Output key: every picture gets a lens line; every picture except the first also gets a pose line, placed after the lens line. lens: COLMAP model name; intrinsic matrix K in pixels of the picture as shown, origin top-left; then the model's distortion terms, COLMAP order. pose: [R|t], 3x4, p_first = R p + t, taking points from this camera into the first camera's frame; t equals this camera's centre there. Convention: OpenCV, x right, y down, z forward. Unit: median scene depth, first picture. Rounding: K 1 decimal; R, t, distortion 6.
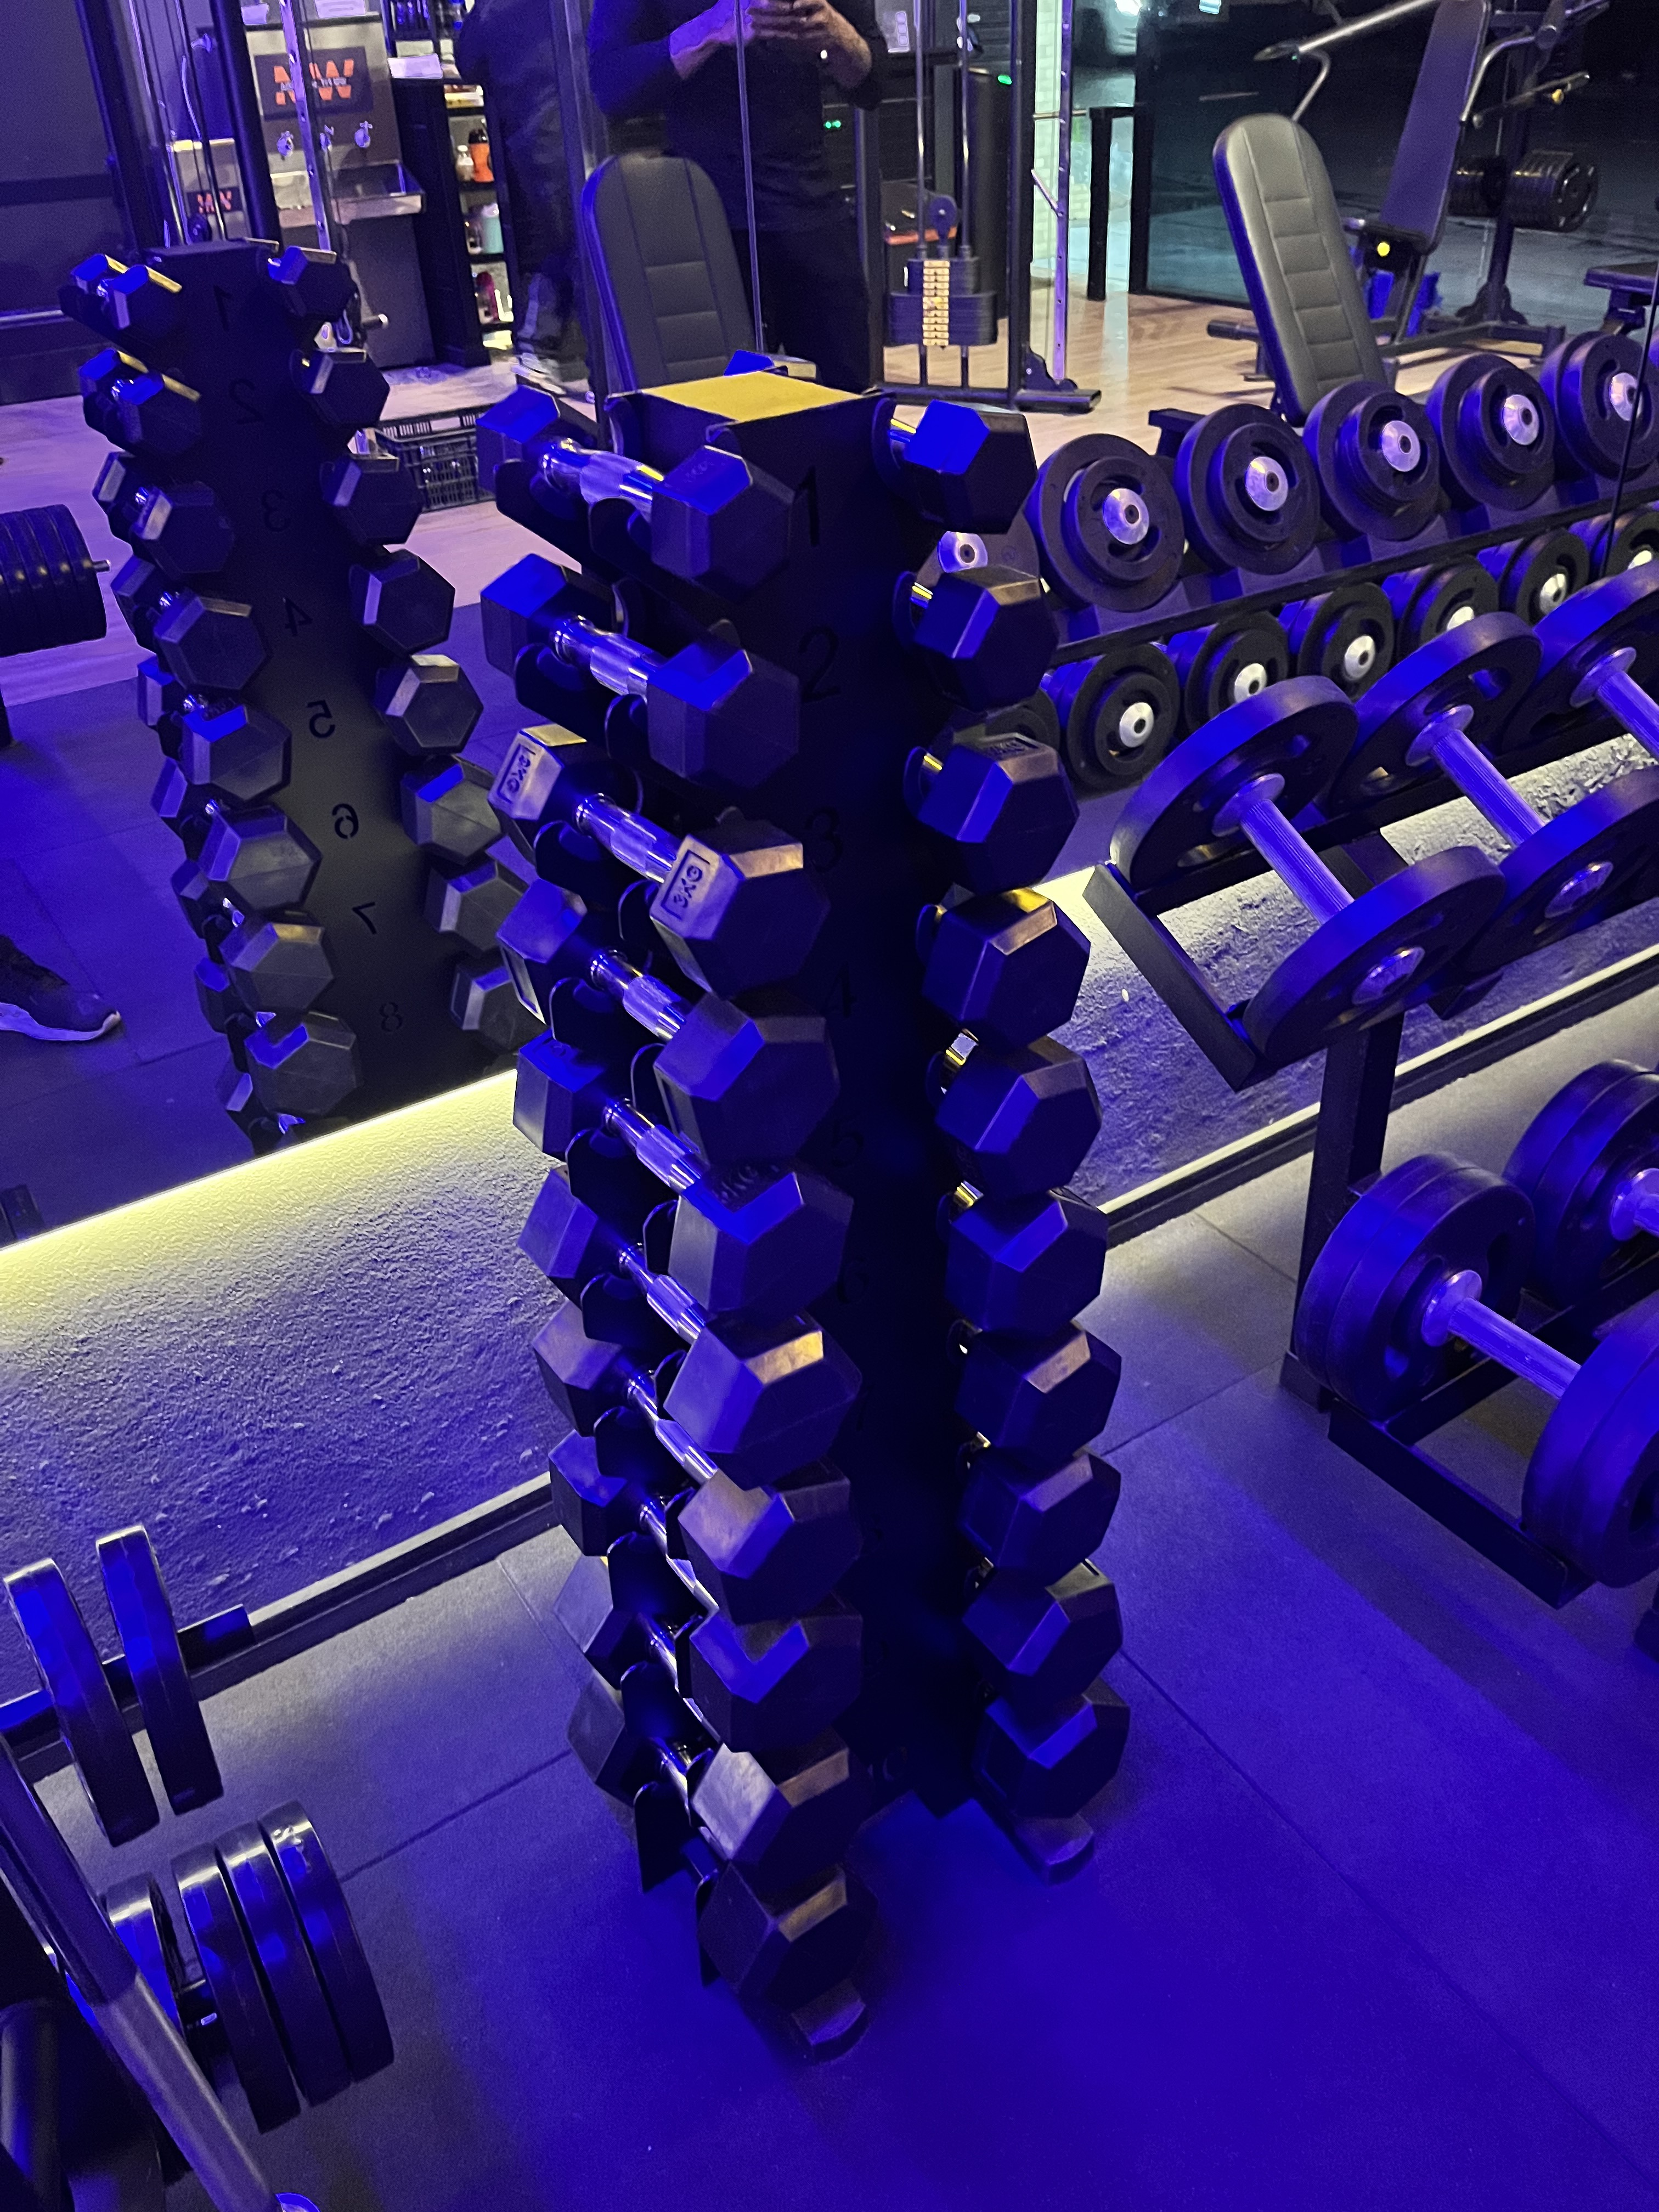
lens RADIAL K [[1688.2, 0, 829.5], [0, 1688.2, 1106.0], [0, 0, 1]] dist [-0.005931, -0.006614]
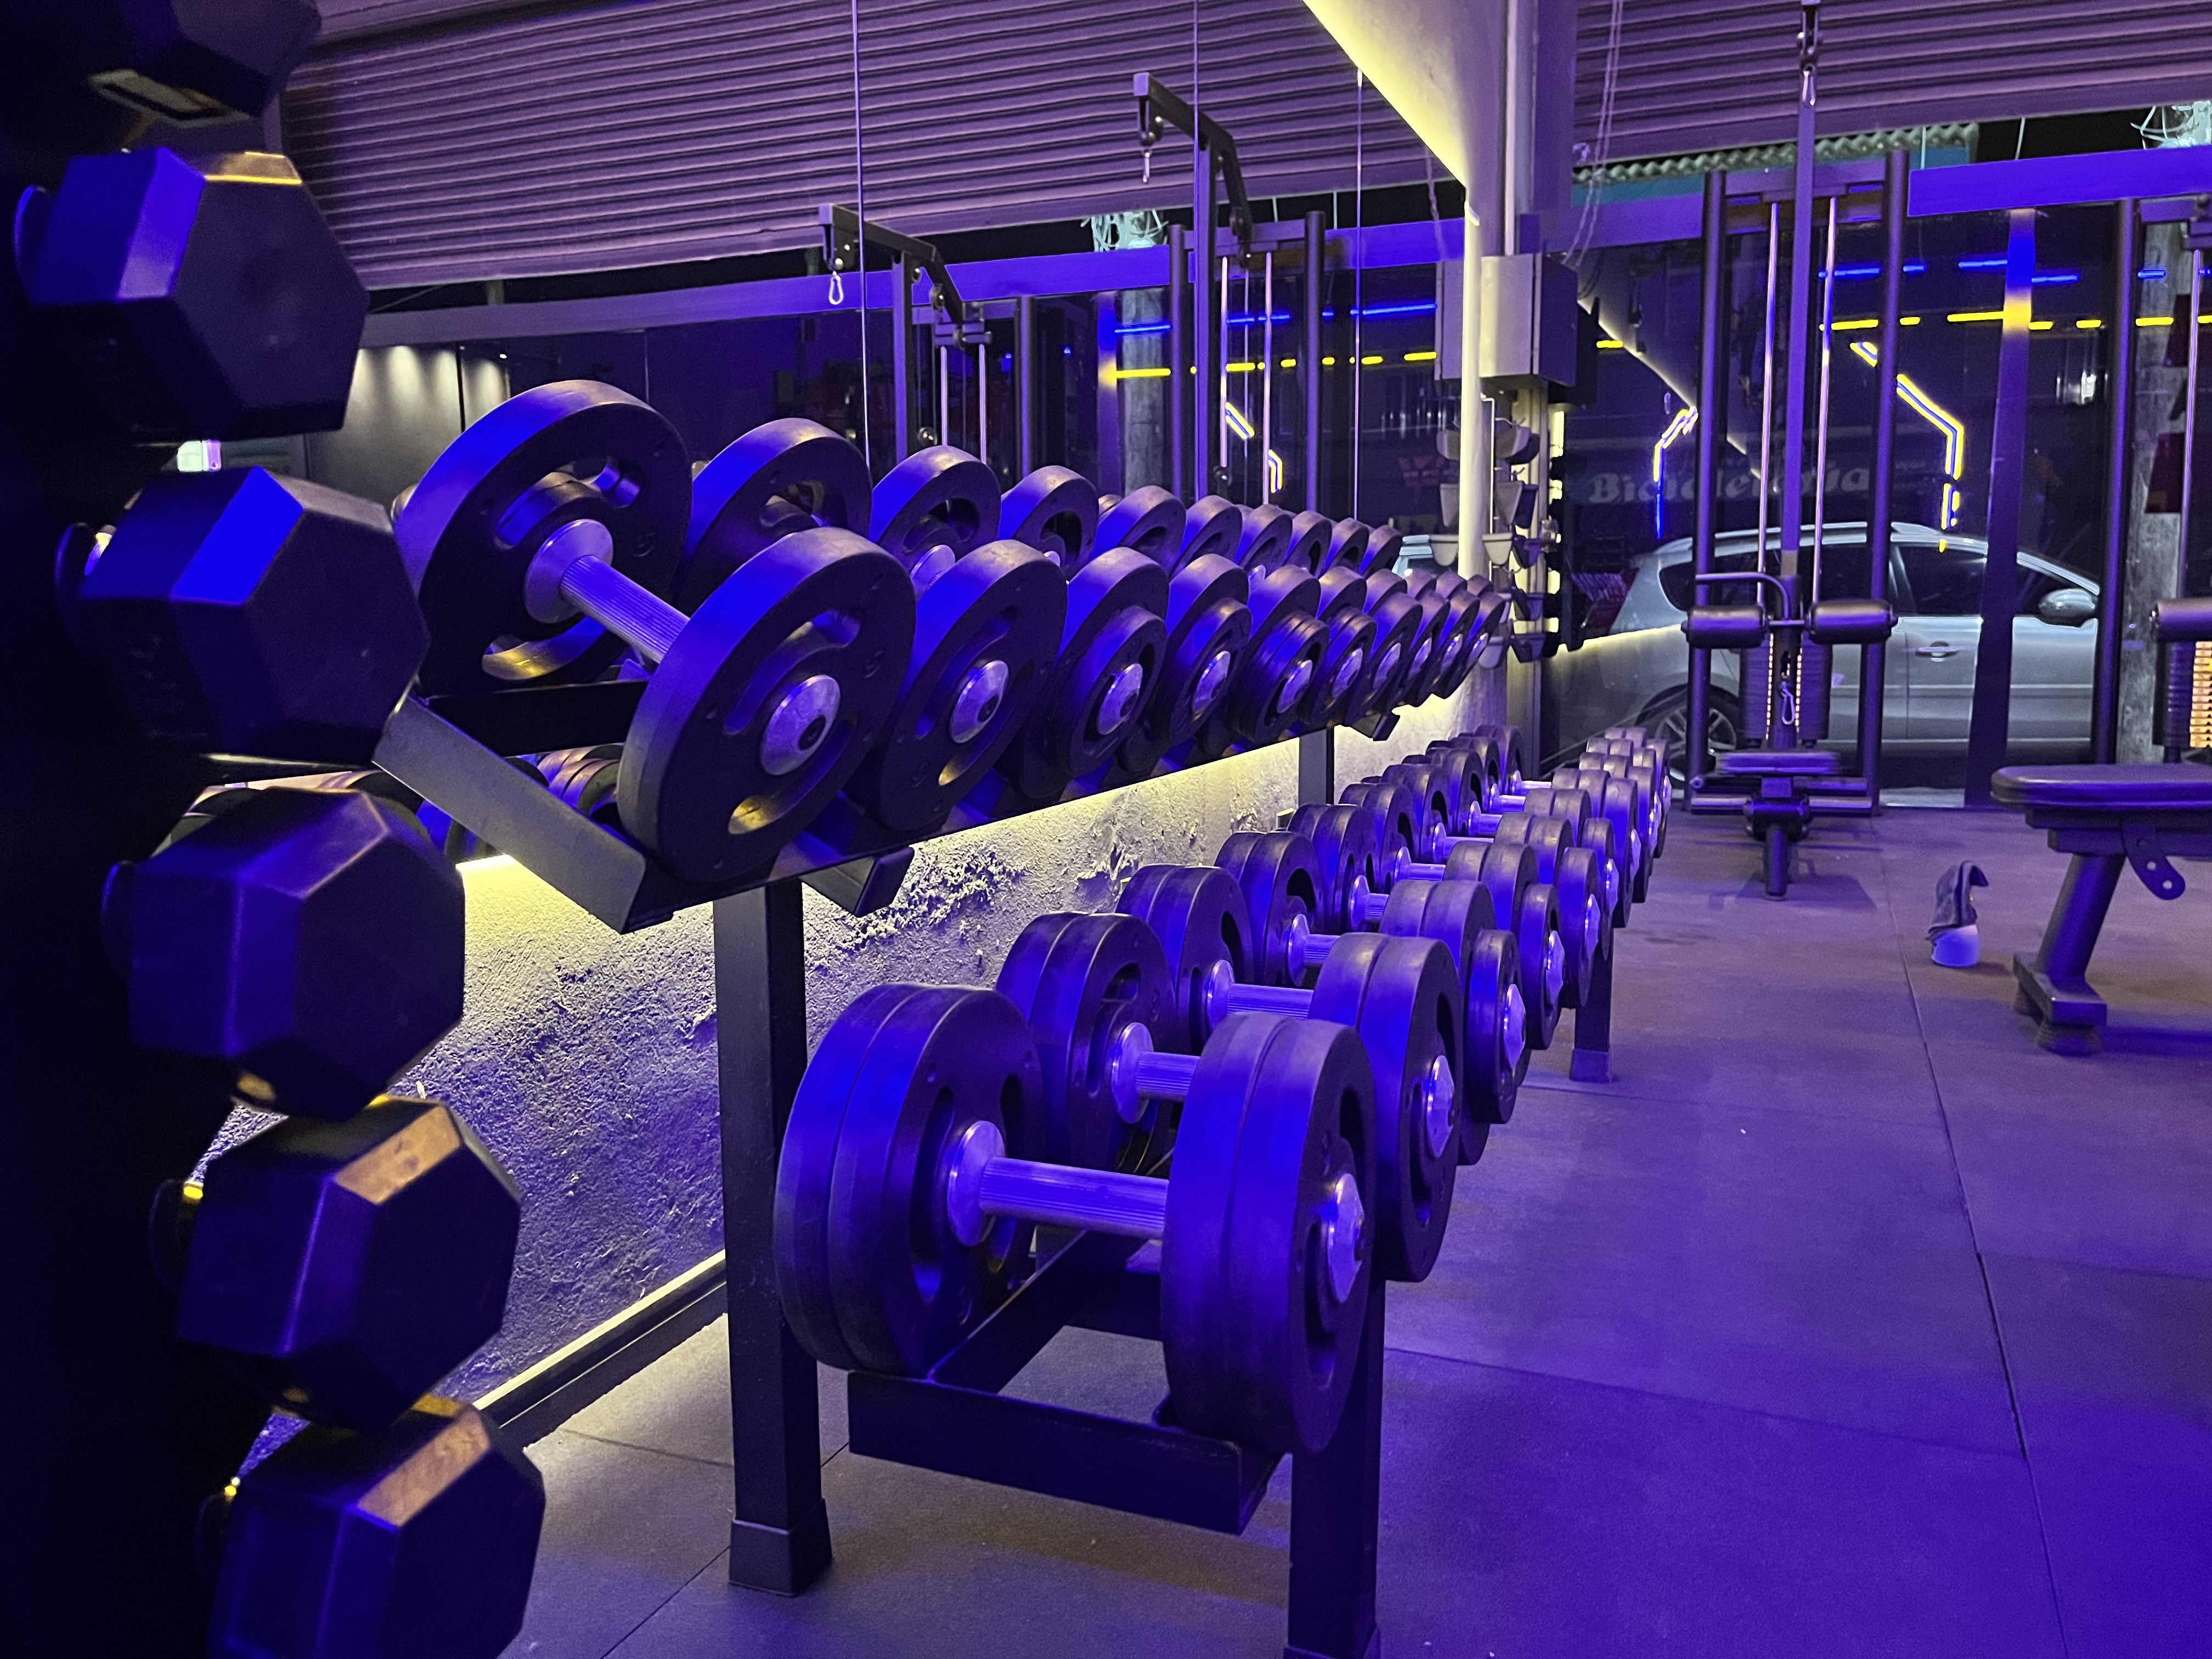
lens RADIAL K [[1688.2, 0, 1106.0], [0, 1688.2, 829.5], [0, 0, 1]] dist [-0.005931, -0.006614]
pose [[0.828106, -0.030590, 0.559736, 0.015795], [0.277842, 0.889632, -0.362436, 0.175407], [-0.486872, 0.455653, 0.745209, 0.257205]]
